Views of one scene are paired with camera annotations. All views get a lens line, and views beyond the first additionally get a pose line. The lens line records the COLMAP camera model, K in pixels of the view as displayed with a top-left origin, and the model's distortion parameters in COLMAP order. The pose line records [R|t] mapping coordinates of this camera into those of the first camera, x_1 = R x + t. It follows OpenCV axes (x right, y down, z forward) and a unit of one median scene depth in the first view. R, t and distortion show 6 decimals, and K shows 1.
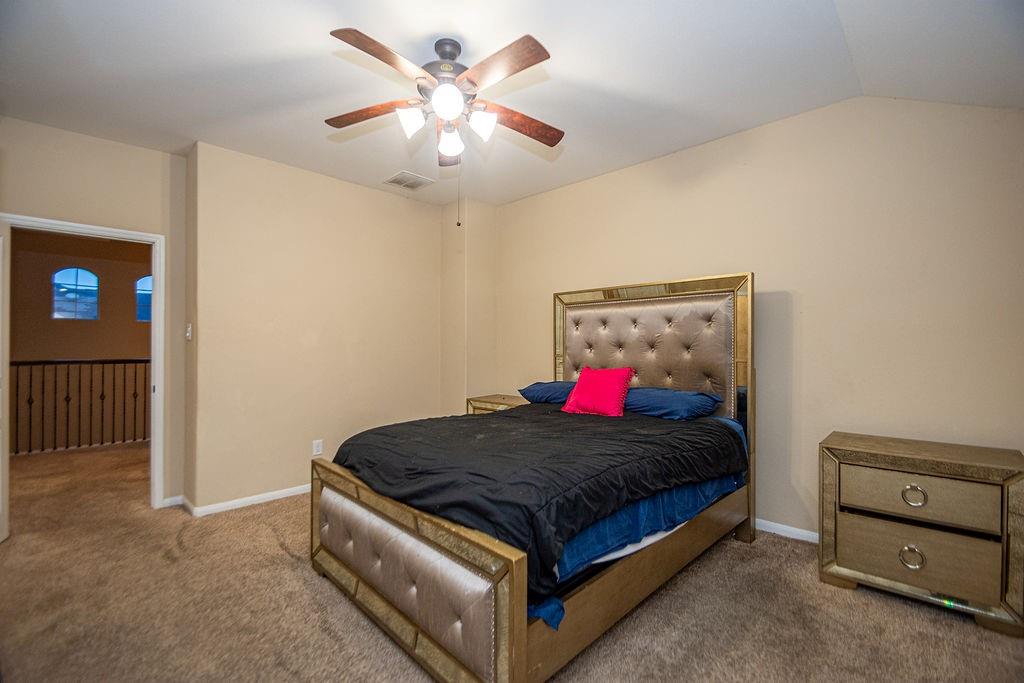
lens RADIAL K [[460.7, 0, 521.2], [0, 460.7, 349.5], [0, 0, 1]] dist [0.003194, -0.003909]
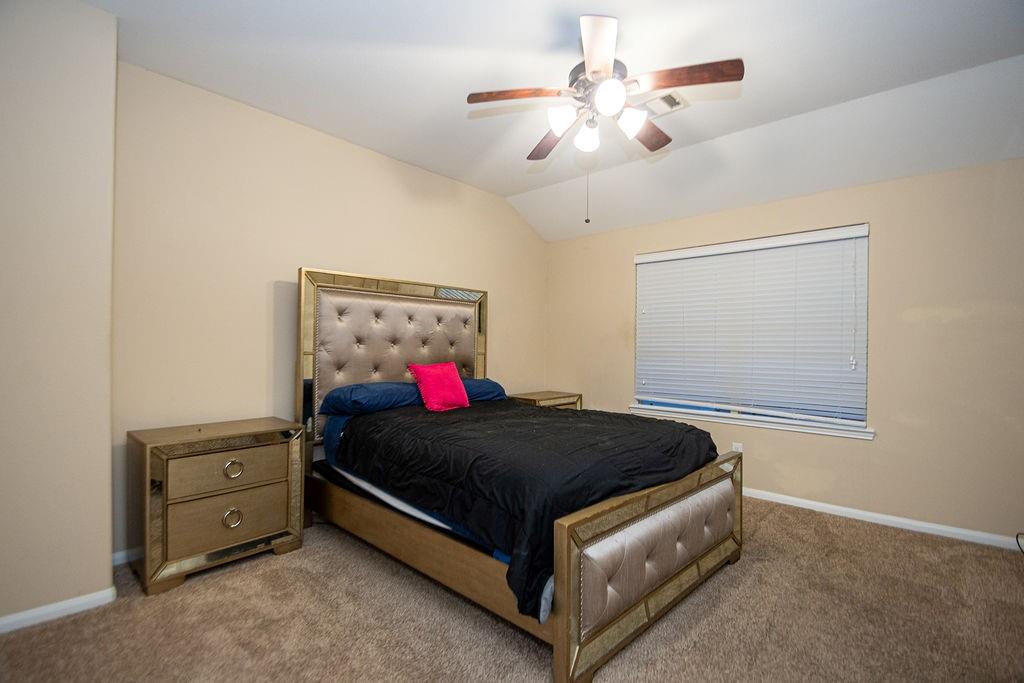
lens RADIAL K [[460.7, 0, 520.9], [0, 460.7, 341.8], [0, 0, 1]] dist [0.003194, -0.003909]
pose [[-0.028371, 0.005735, 0.999581, -0.782918], [-0.011863, 0.999911, -0.006073, -0.003969], [-0.999527, -0.012030, -0.028300, 0.785139]]
